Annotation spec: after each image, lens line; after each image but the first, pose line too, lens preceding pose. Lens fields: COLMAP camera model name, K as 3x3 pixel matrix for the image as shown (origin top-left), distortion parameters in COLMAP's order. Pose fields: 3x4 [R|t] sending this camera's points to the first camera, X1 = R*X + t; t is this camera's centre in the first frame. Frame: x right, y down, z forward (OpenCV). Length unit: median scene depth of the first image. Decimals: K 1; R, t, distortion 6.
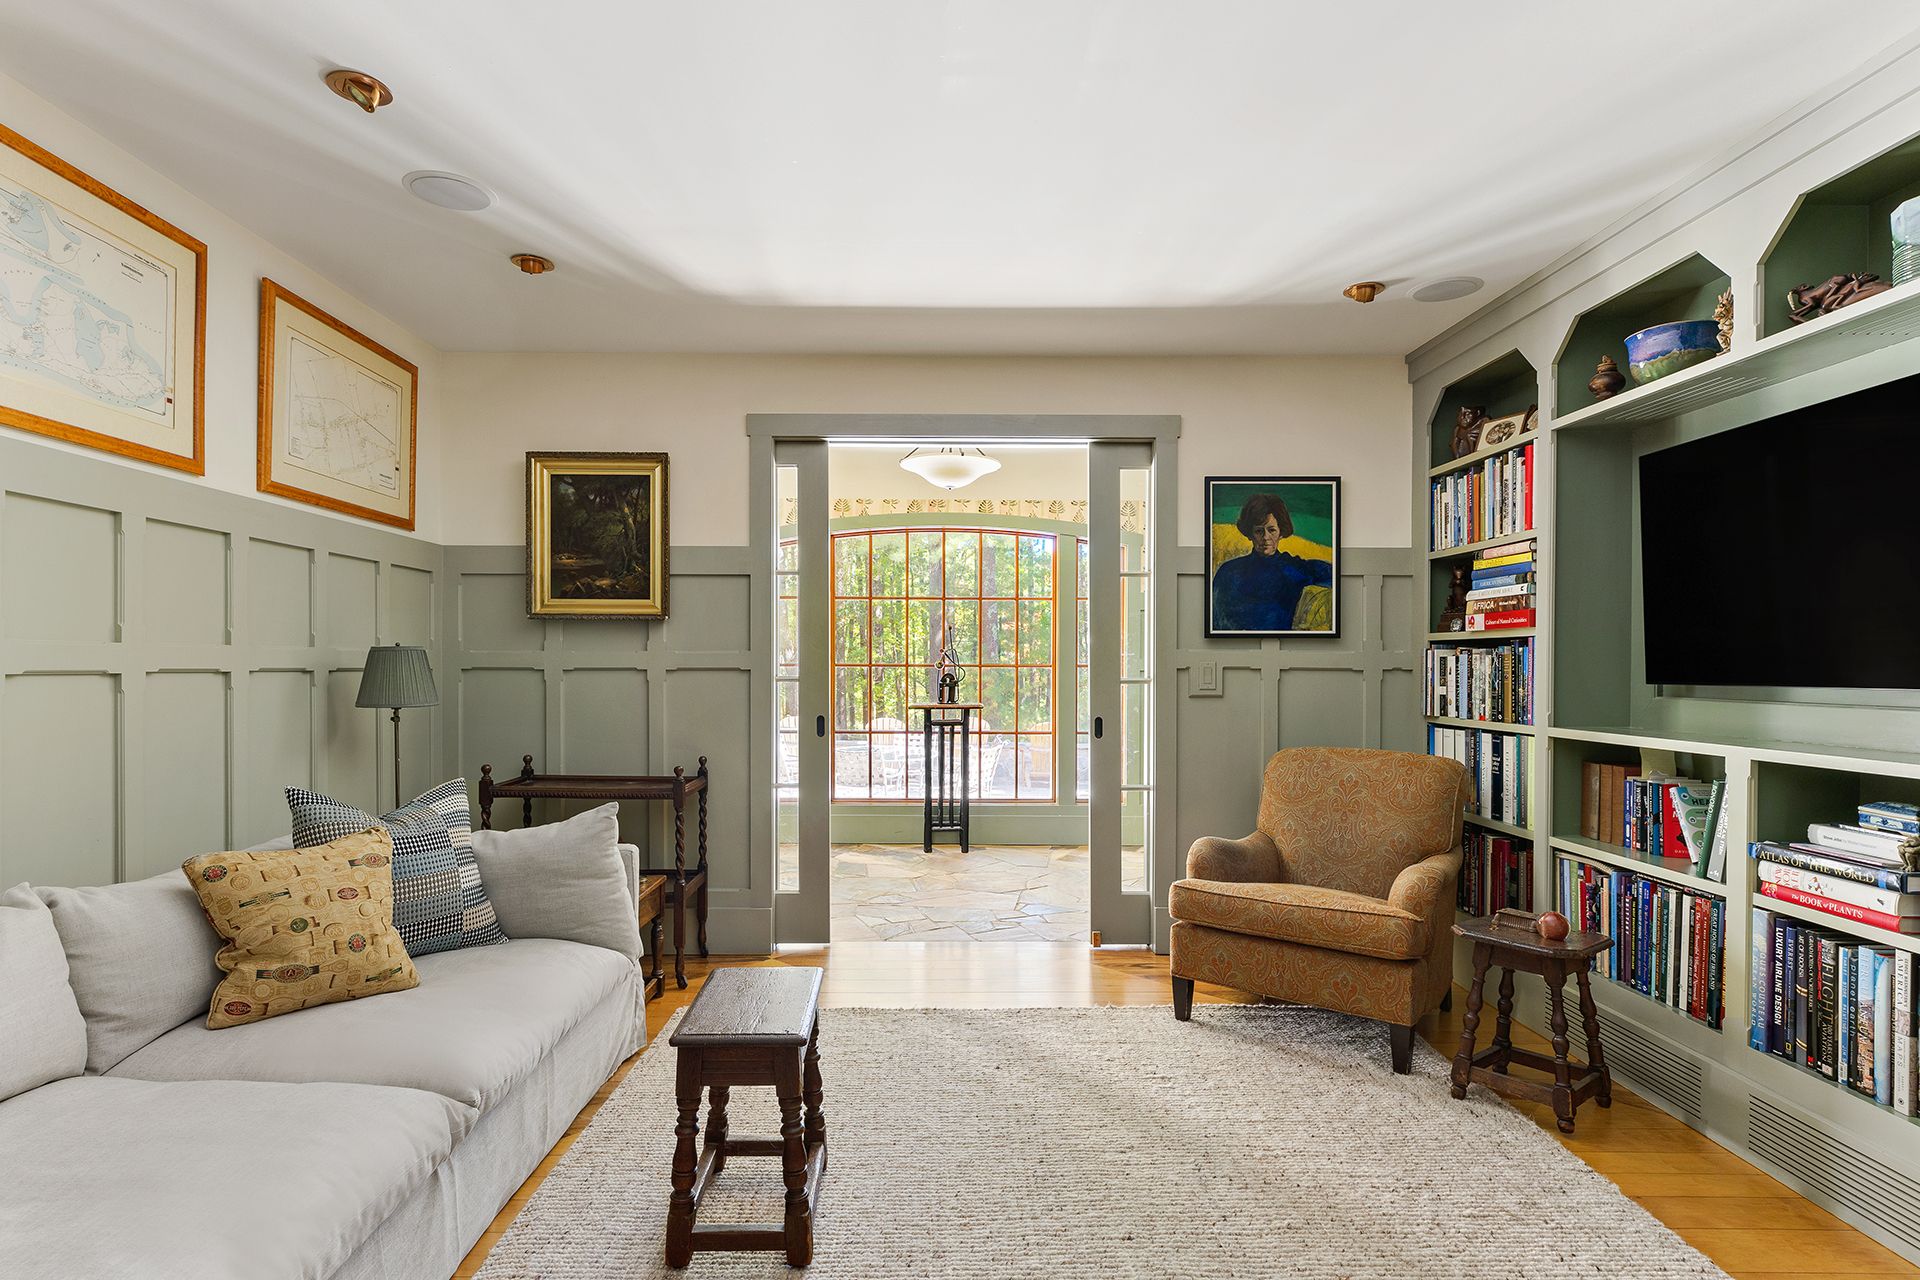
lens RADIAL K [[1004.3, 0, 954.2], [0, 1004.3, 675.2], [0, 0, 1]] dist [-0.001468, 0.000342]
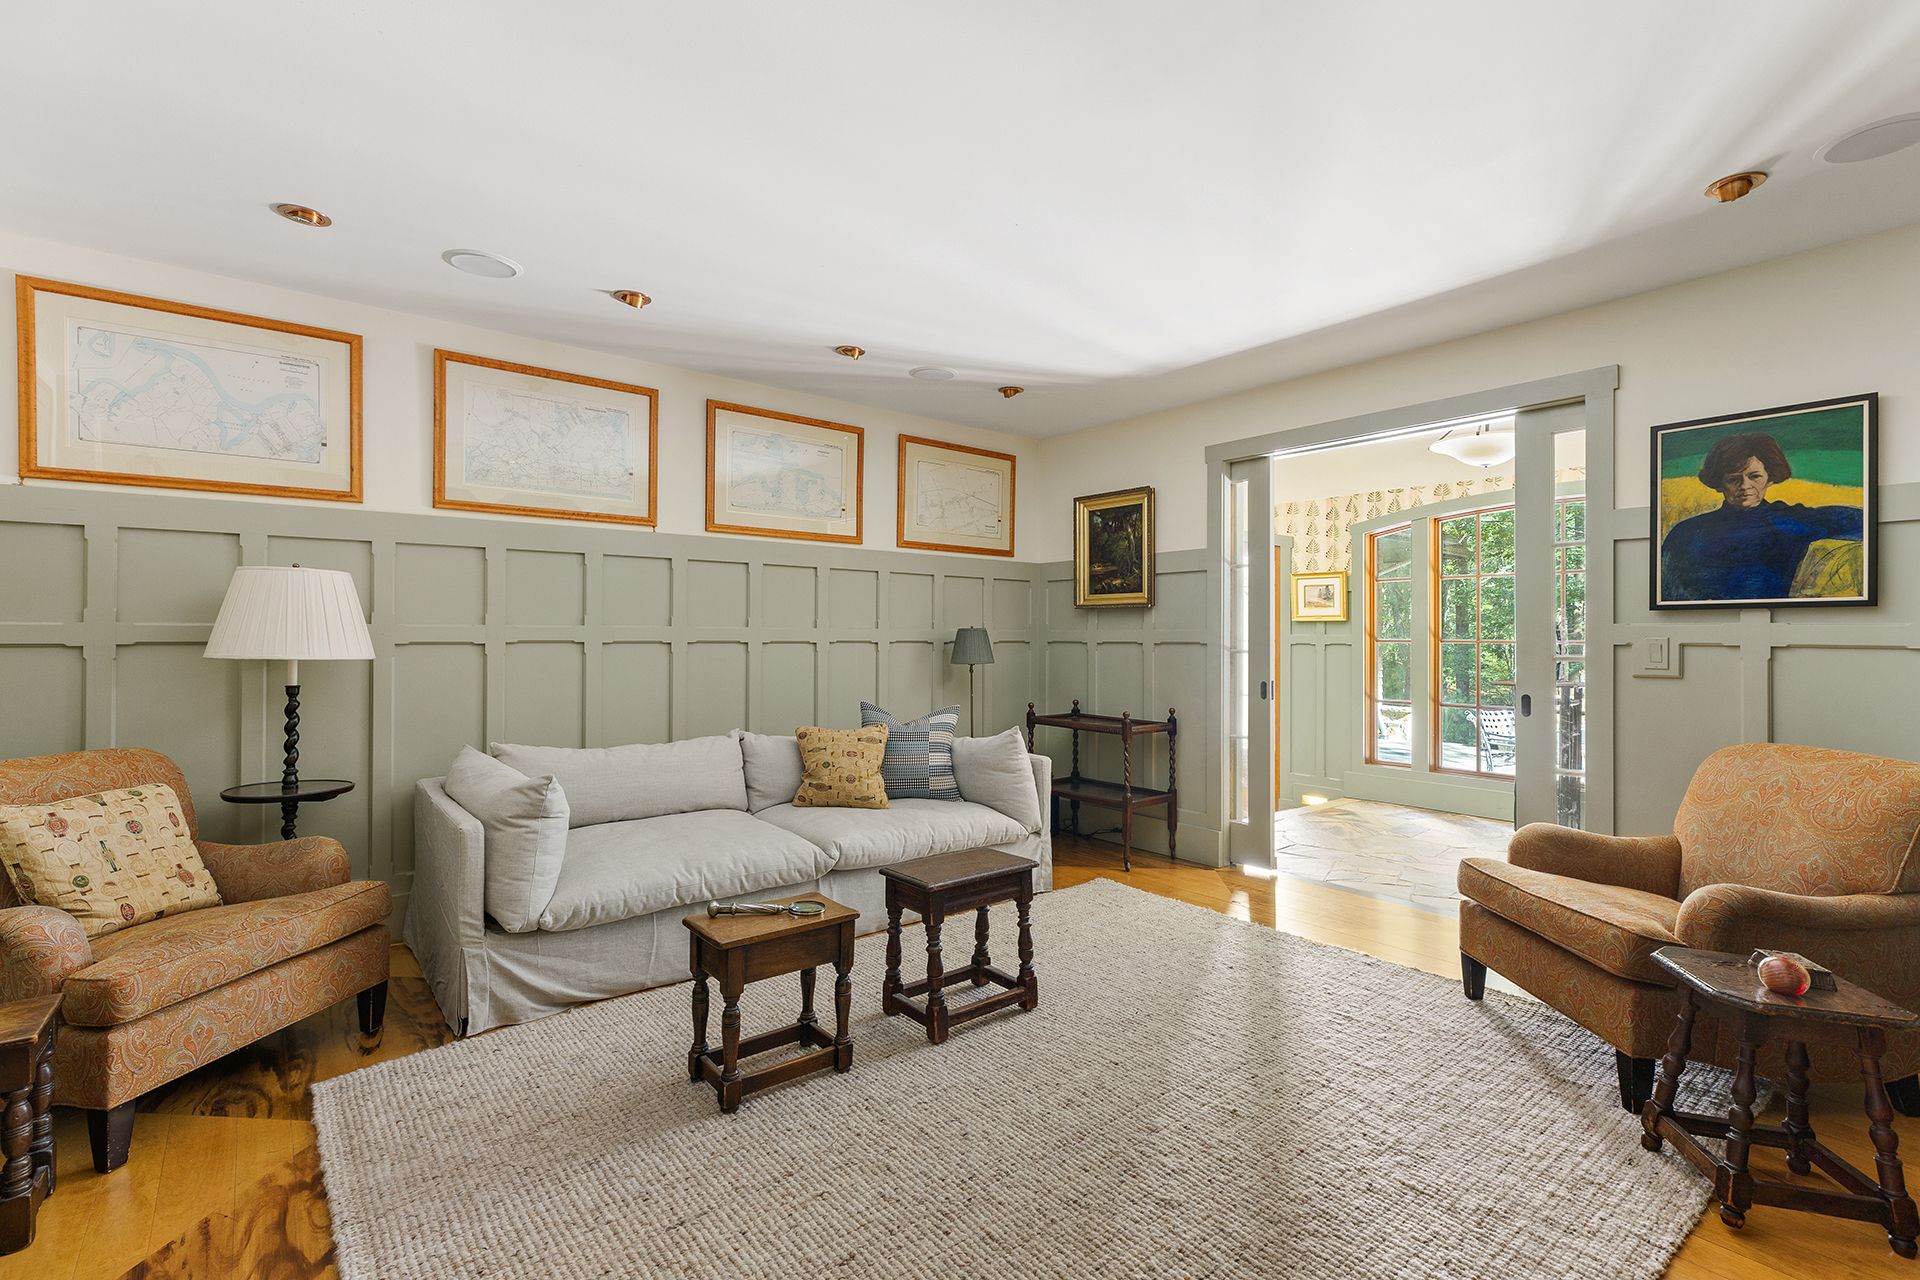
lens RADIAL K [[884.6, 0, 960.0], [0, 884.6, 640.0], [0, 0, 1]] dist [0.000862, 0.000272]
pose [[0.617396, 0.001758, -0.786650, 0.506887], [-0.011001, 0.999919, -0.006399, 0.000697], [0.786575, 0.012605, 0.617366, 0.048435]]
